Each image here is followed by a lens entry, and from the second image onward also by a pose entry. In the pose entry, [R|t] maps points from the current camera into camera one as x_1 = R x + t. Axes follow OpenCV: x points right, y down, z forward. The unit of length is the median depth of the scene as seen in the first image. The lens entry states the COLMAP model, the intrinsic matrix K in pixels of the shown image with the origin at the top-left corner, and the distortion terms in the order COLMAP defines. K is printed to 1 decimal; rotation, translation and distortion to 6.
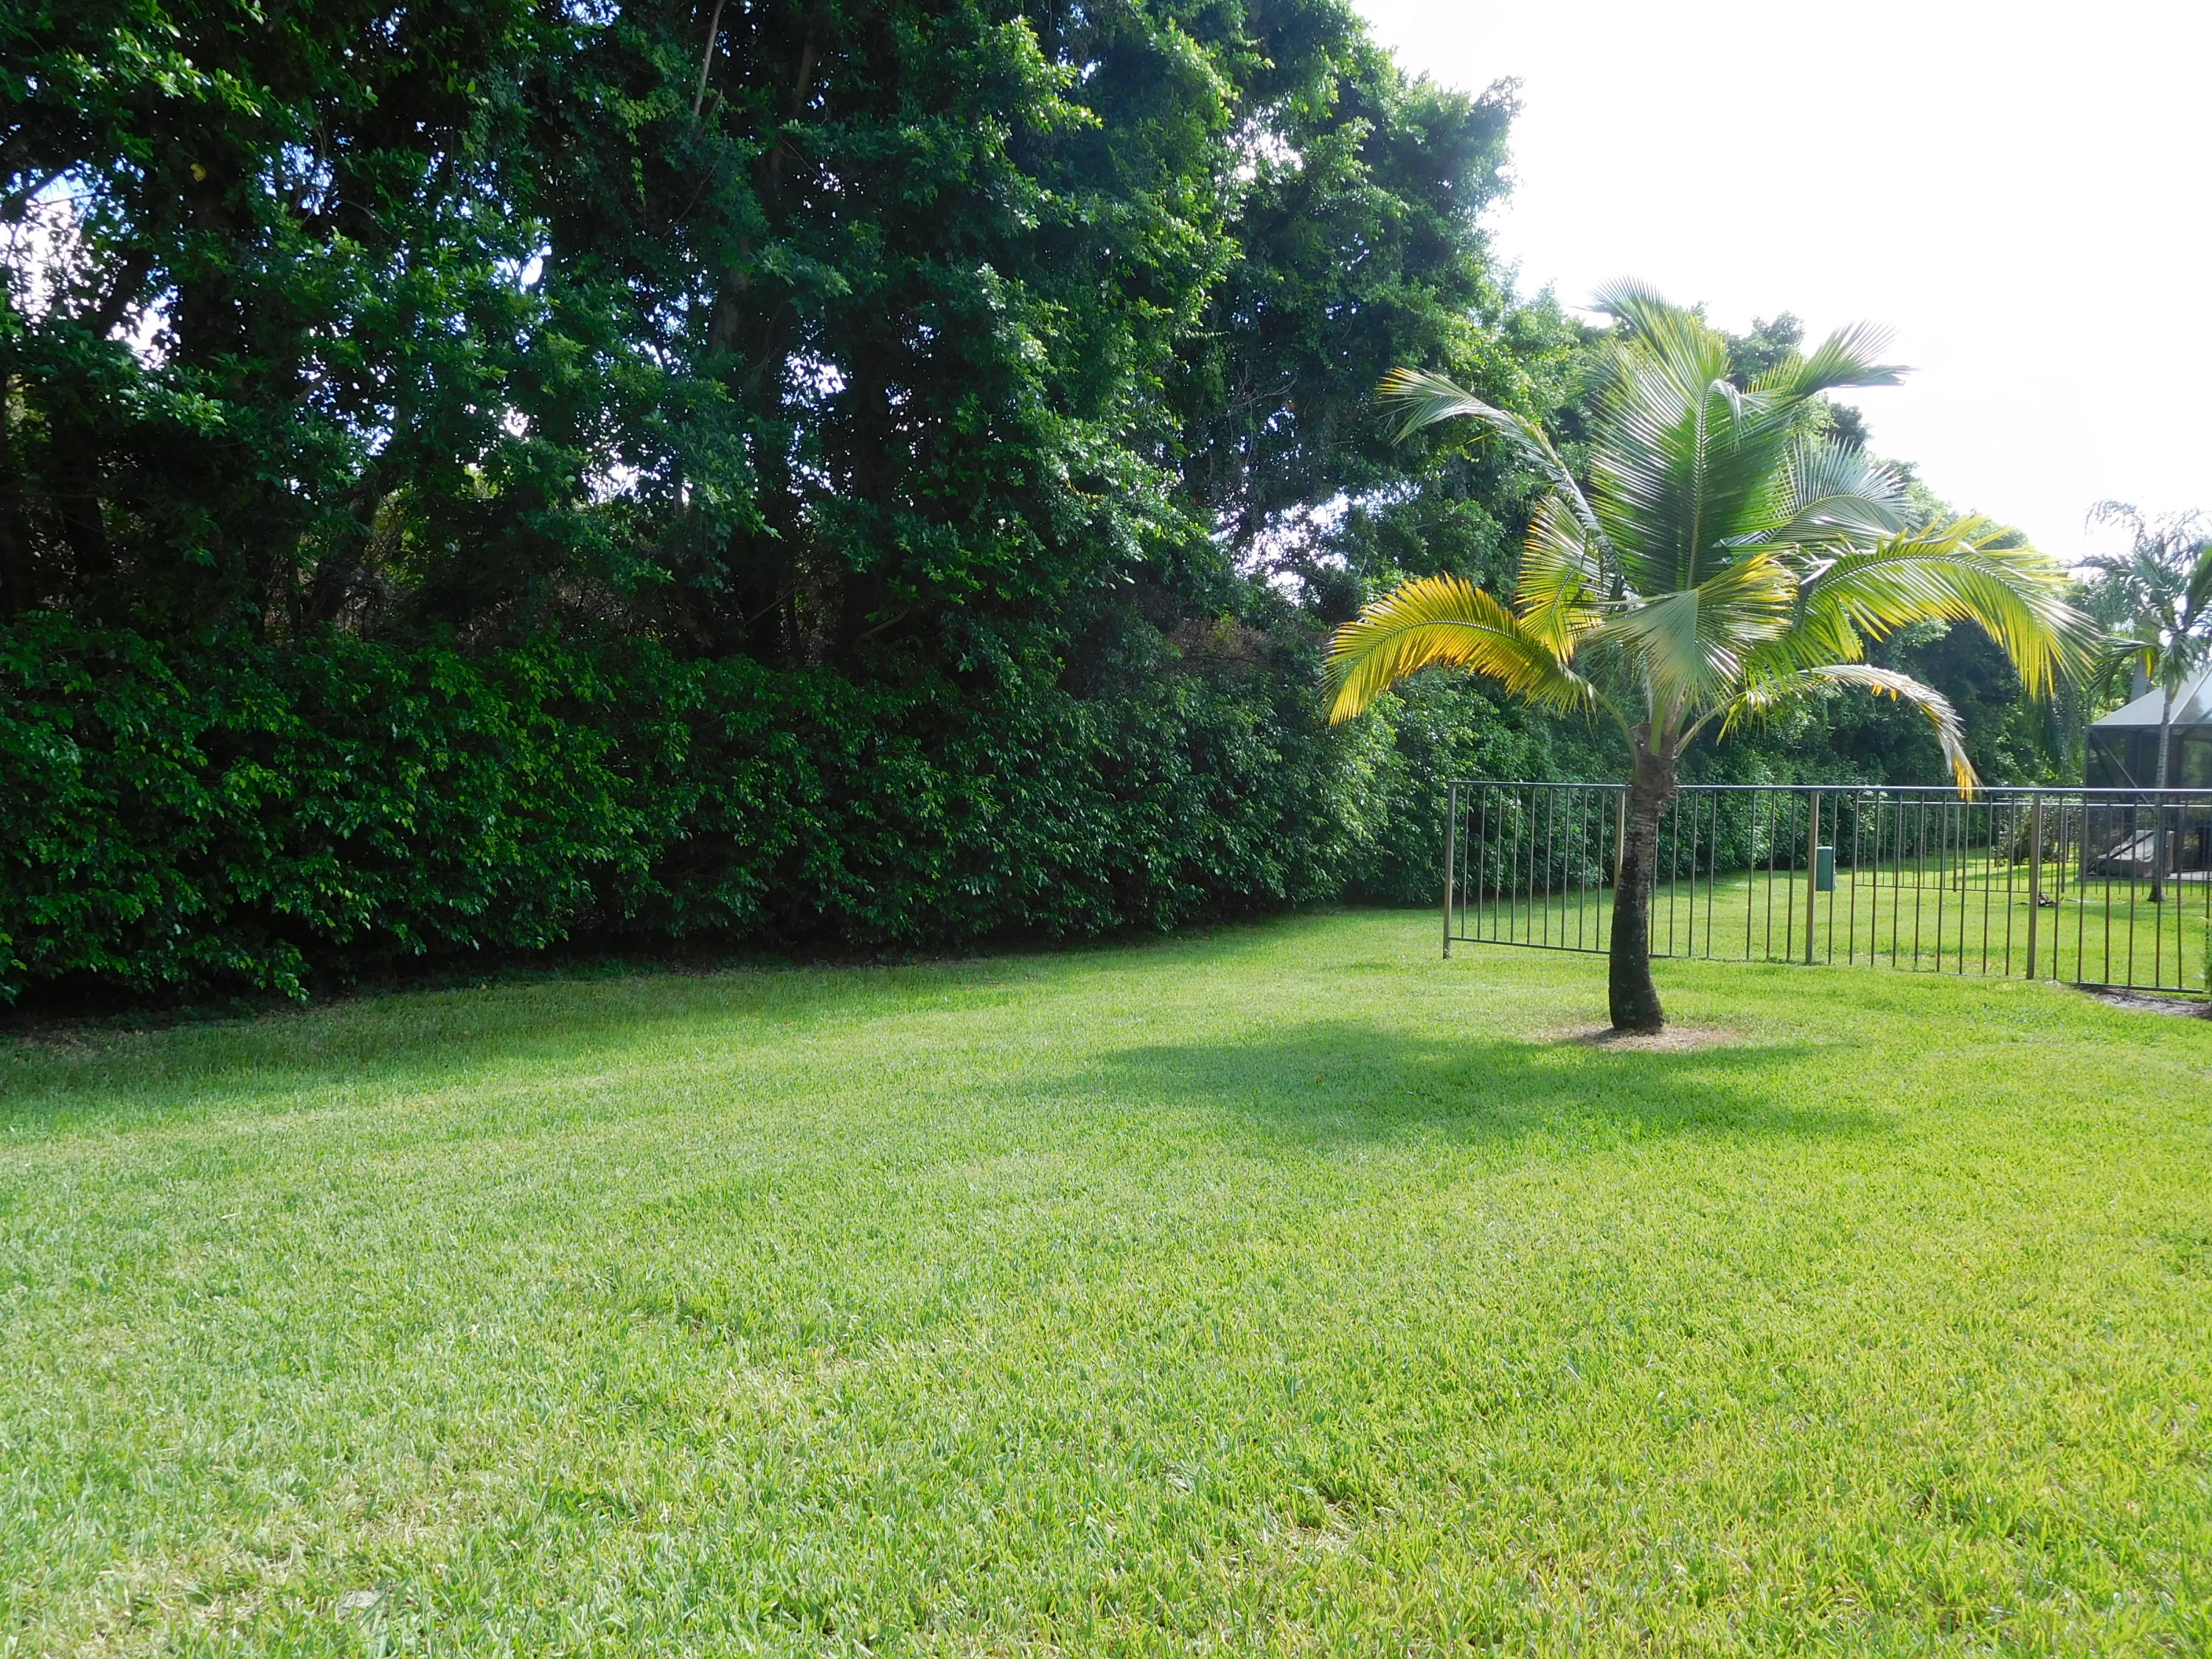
lens RADIAL K [[1650.0, 0, 1112.4], [0, 1650.0, 841.9], [0, 0, 1]] dist [-0.021456, -0.000374]
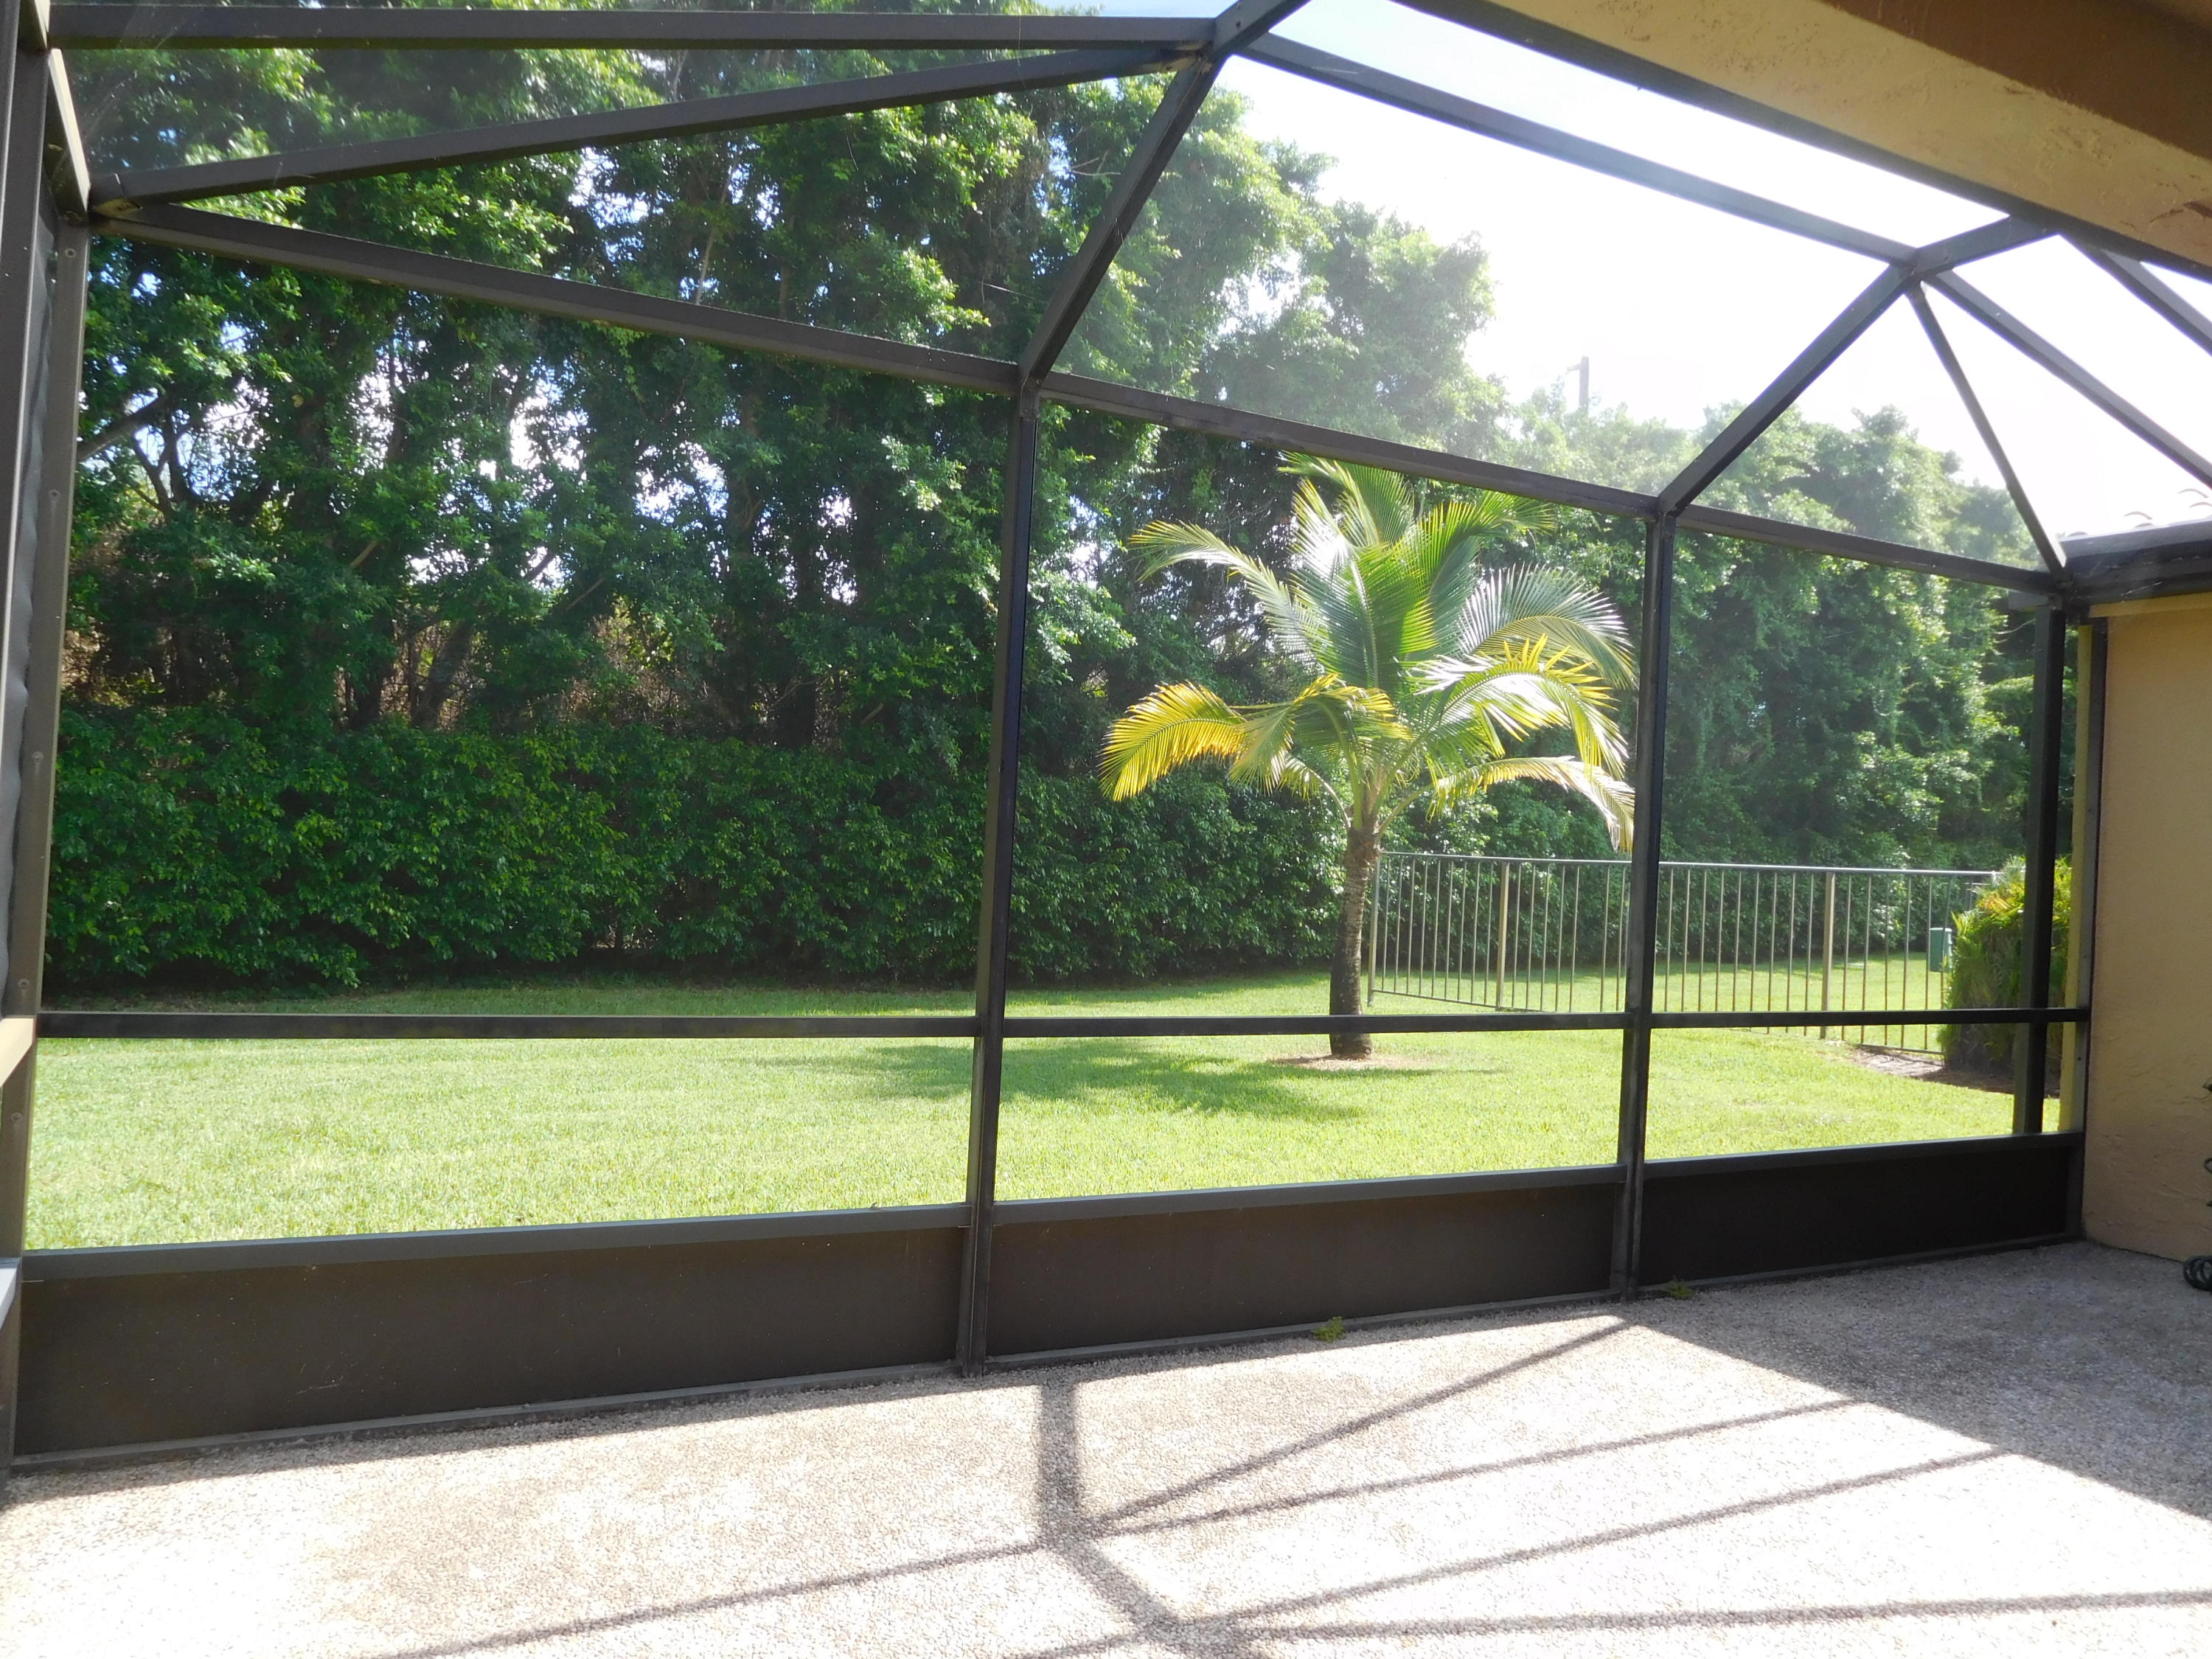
lens RADIAL K [[1655.2, 0, 1117.0], [0, 1655.2, 835.1], [0, 0, 1]] dist [-0.013522, -0.003534]
pose [[0.980536, 0.024473, -0.194807, 0.357214], [-0.032970, 0.998636, -0.040491, 0.003542], [0.193550, 0.046126, 0.980005, -0.211381]]
